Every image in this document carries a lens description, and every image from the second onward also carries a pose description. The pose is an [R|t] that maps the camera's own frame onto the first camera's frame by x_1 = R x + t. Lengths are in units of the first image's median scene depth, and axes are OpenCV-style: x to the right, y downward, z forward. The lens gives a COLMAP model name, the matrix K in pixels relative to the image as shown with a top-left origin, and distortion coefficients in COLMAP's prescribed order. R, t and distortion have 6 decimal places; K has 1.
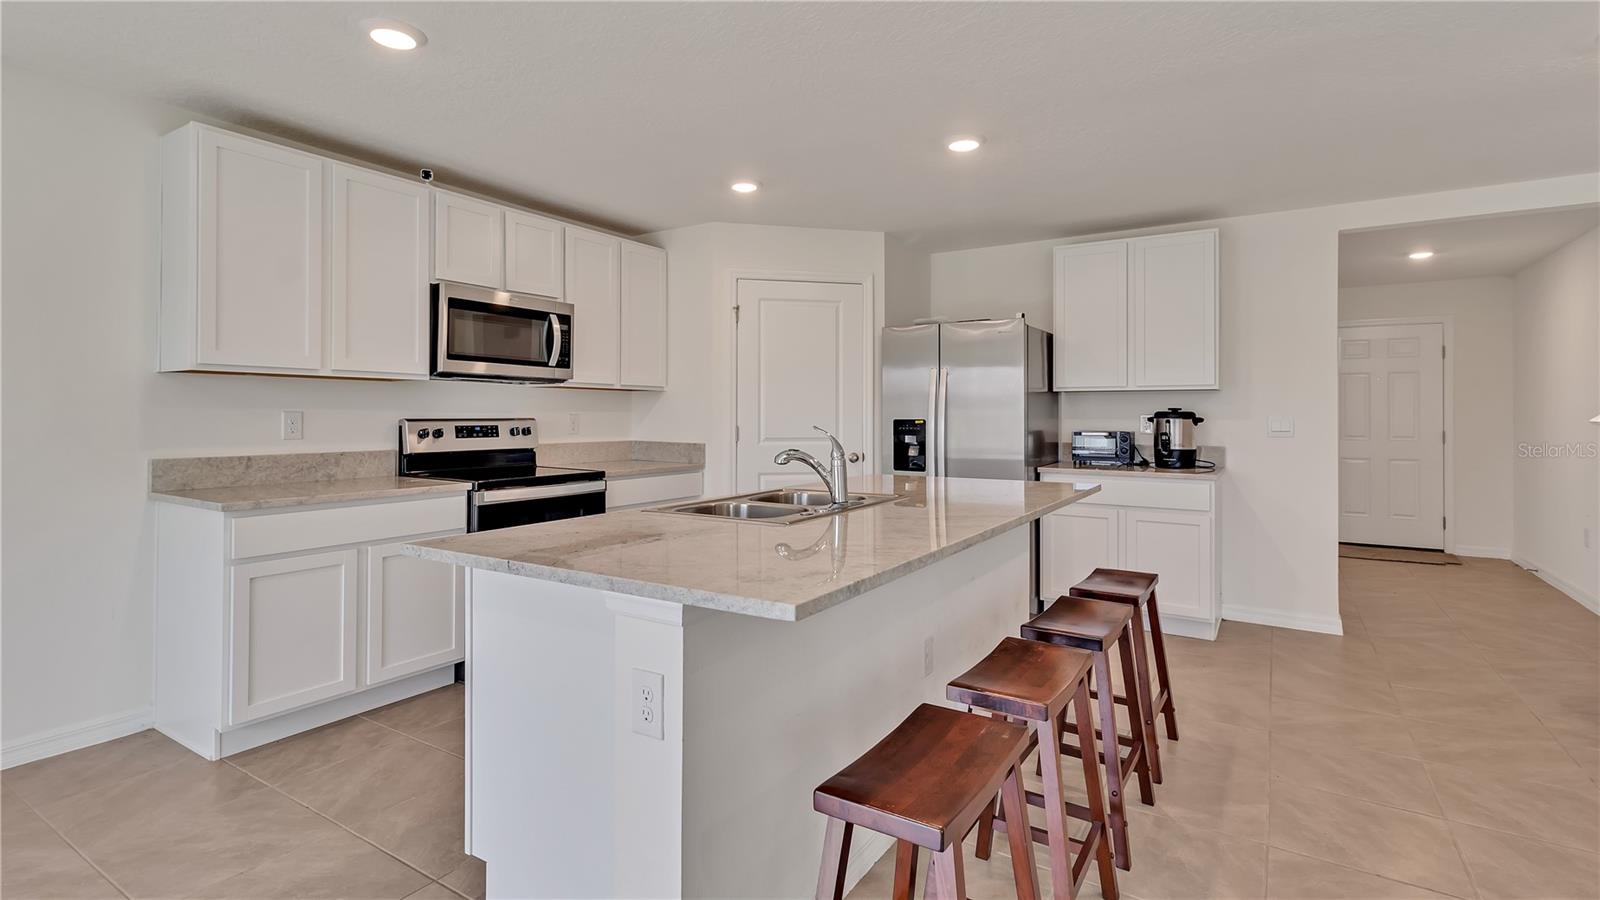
lens RADIAL K [[759.2, 0, 802.8], [0, 759.2, 412.0], [0, 0, 1]] dist [-0.000747, -0.000436]
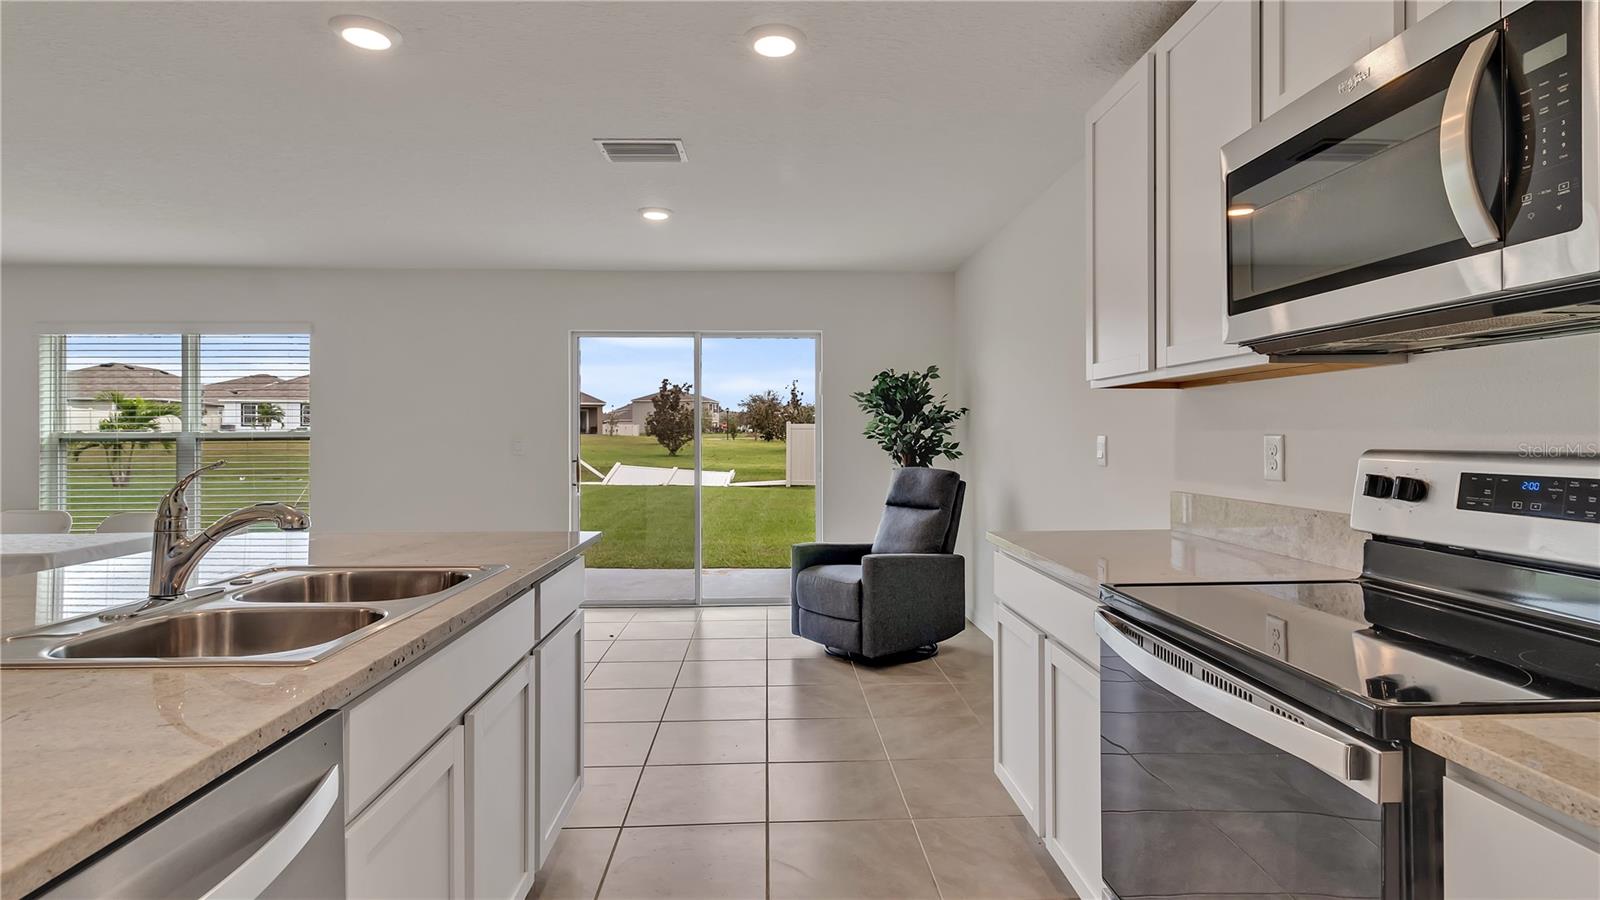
lens RADIAL K [[783.8, 0, 800.3], [0, 783.8, 449.3], [0, 0, 1]] dist [-0.002025, 0.000973]
pose [[-0.821250, 0.008330, -0.570508, 0.001294], [0.002066, 0.999930, 0.011626, 0.002458], [0.570565, 0.008369, -0.821210, 1.095747]]
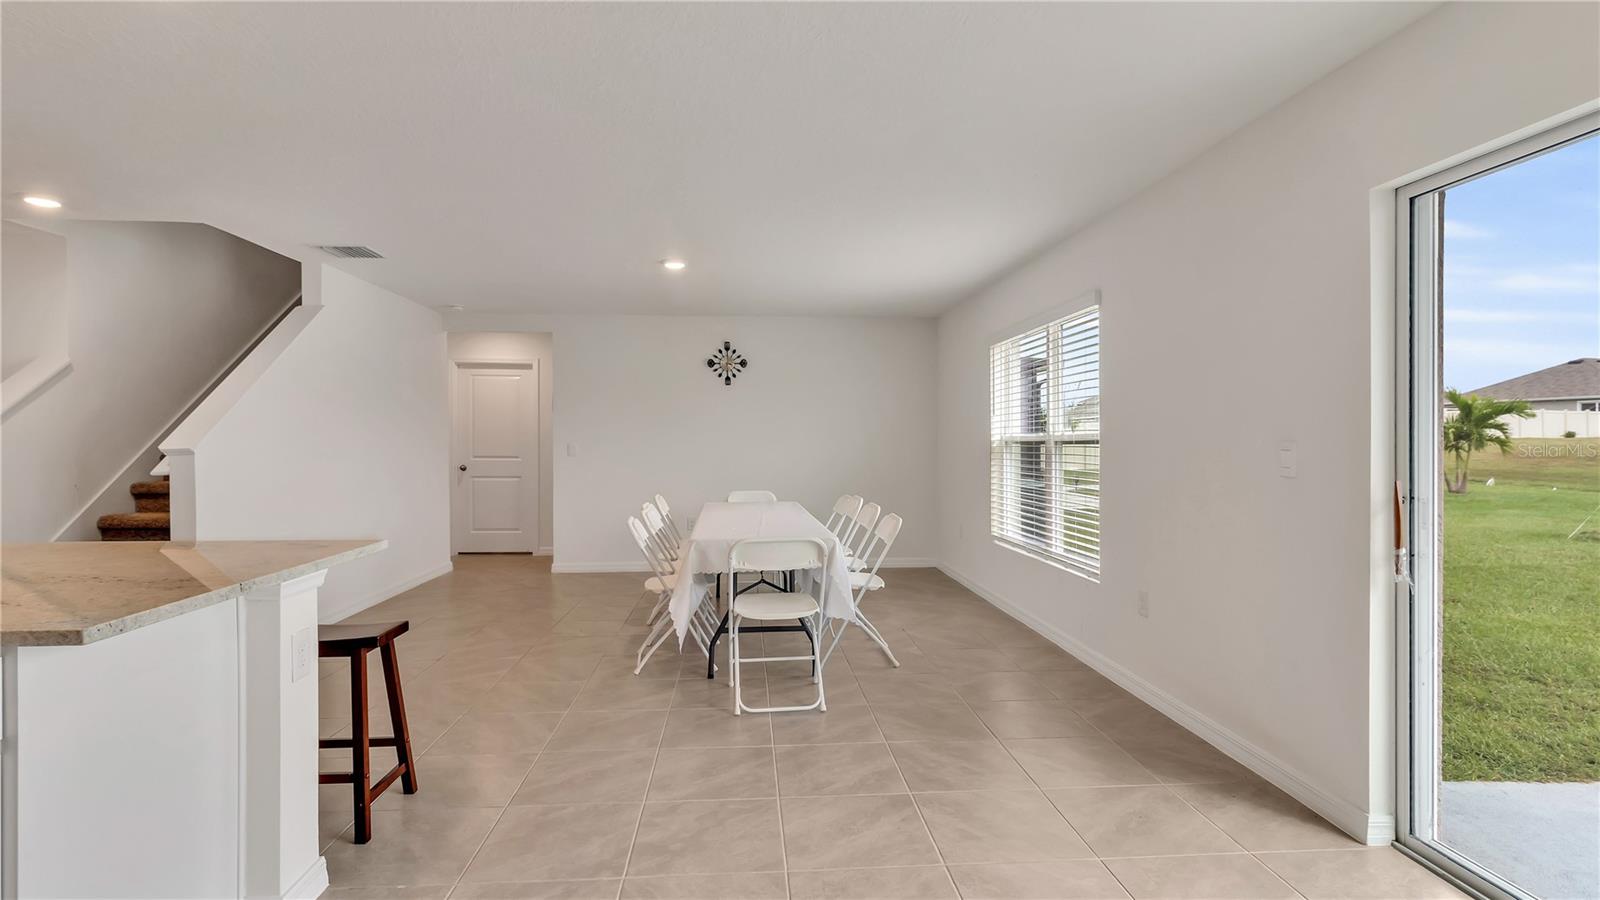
lens RADIAL K [[776.9, 0, 802.3], [0, 776.9, 451.5], [0, 0, 1]] dist [0.002832, 0.000162]
pose [[-0.591329, -0.013034, 0.806325, -0.683068], [-0.004256, 0.999906, 0.013042, -0.000638], [-0.806419, 0.004281, -0.591329, 0.407408]]
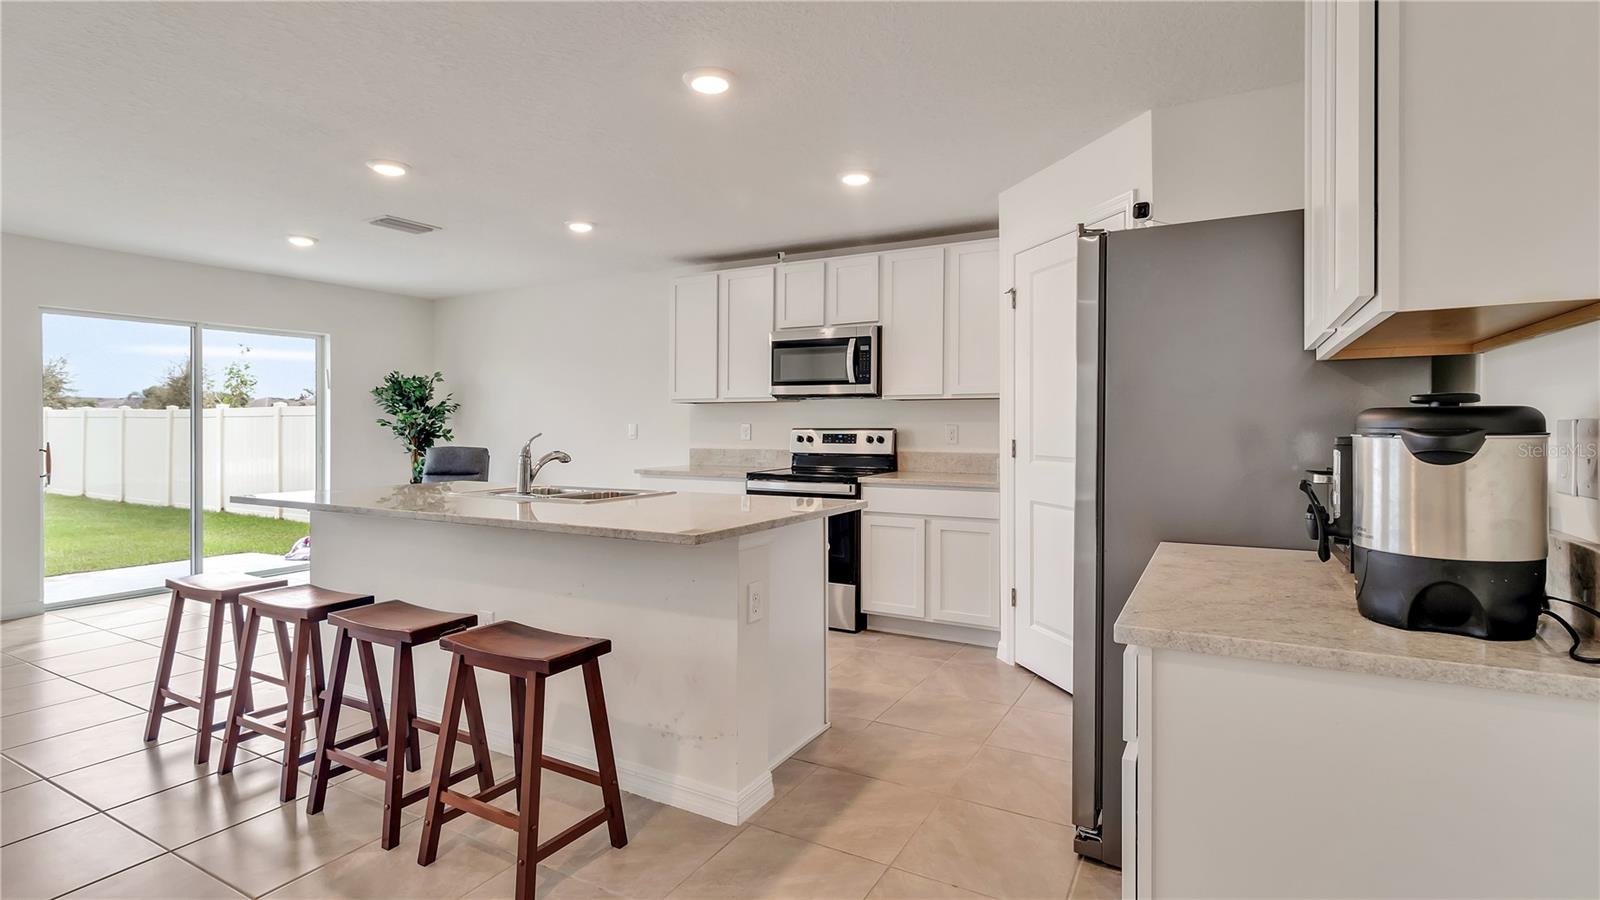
lens RADIAL K [[763.5, 0, 801.7], [0, 763.5, 420.0], [0, 0, 1]] dist [0.002931, -0.000197]
pose [[0.051841, -0.011643, -0.998587, 0.839978], [0.002722, 0.999930, -0.011517, 0.009126], [0.998652, -0.002121, 0.051869, 0.872209]]
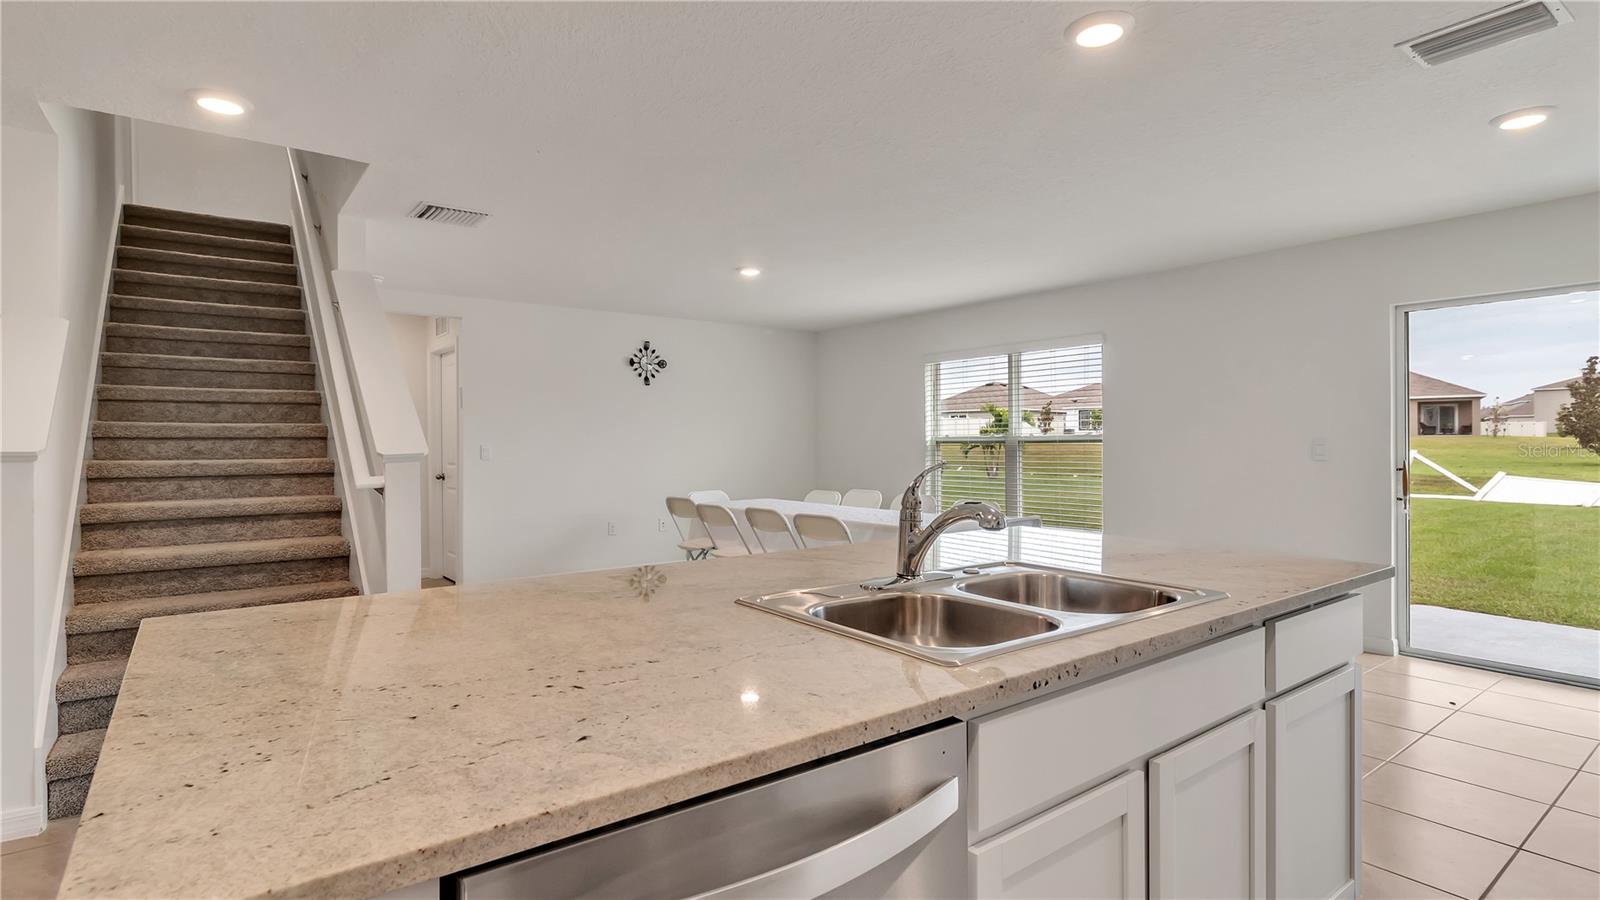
lens RADIAL K [[783.8, 0, 800.3], [0, 783.8, 449.3], [0, 0, 1]] dist [-0.002025, 0.000973]
pose [[-0.936583, -0.002225, 0.350438, -0.063424], [0.000474, 0.999971, 0.007618, 0.001935], [-0.350445, 0.007301, -0.936555, 1.047476]]
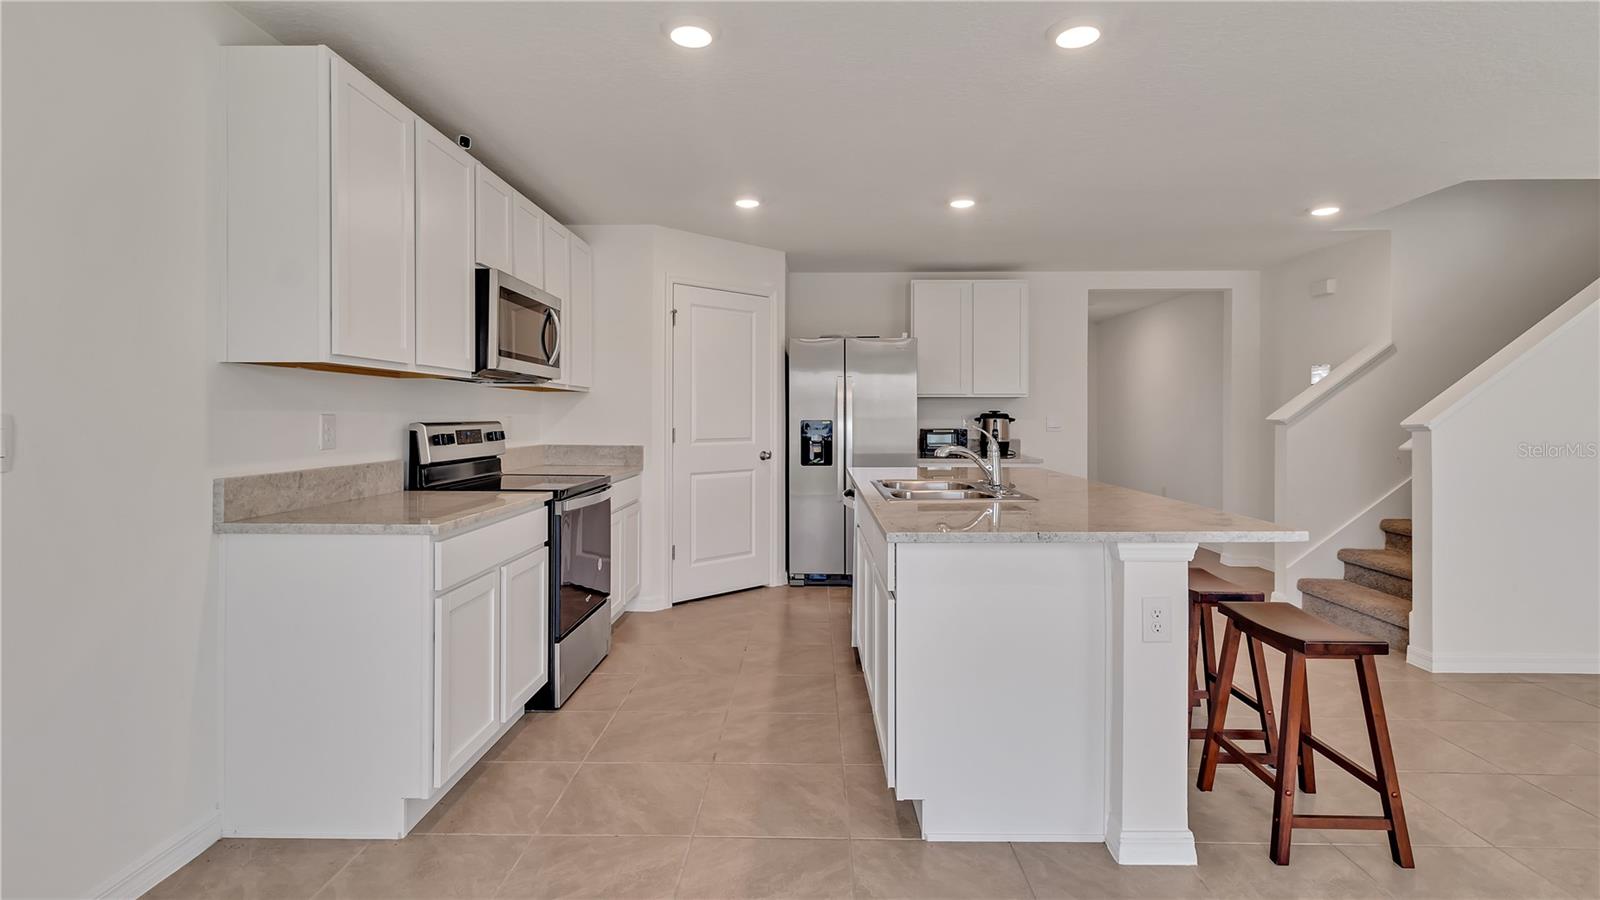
lens RADIAL K [[763.5, 0, 801.7], [0, 763.5, 420.0], [0, 0, 1]] dist [0.002931, -0.000197]
pose [[0.852837, -0.004631, 0.522156, -0.562695], [-0.000545, 0.999952, 0.009759, -0.002293], [-0.522176, -0.008607, 0.852794, 0.045639]]
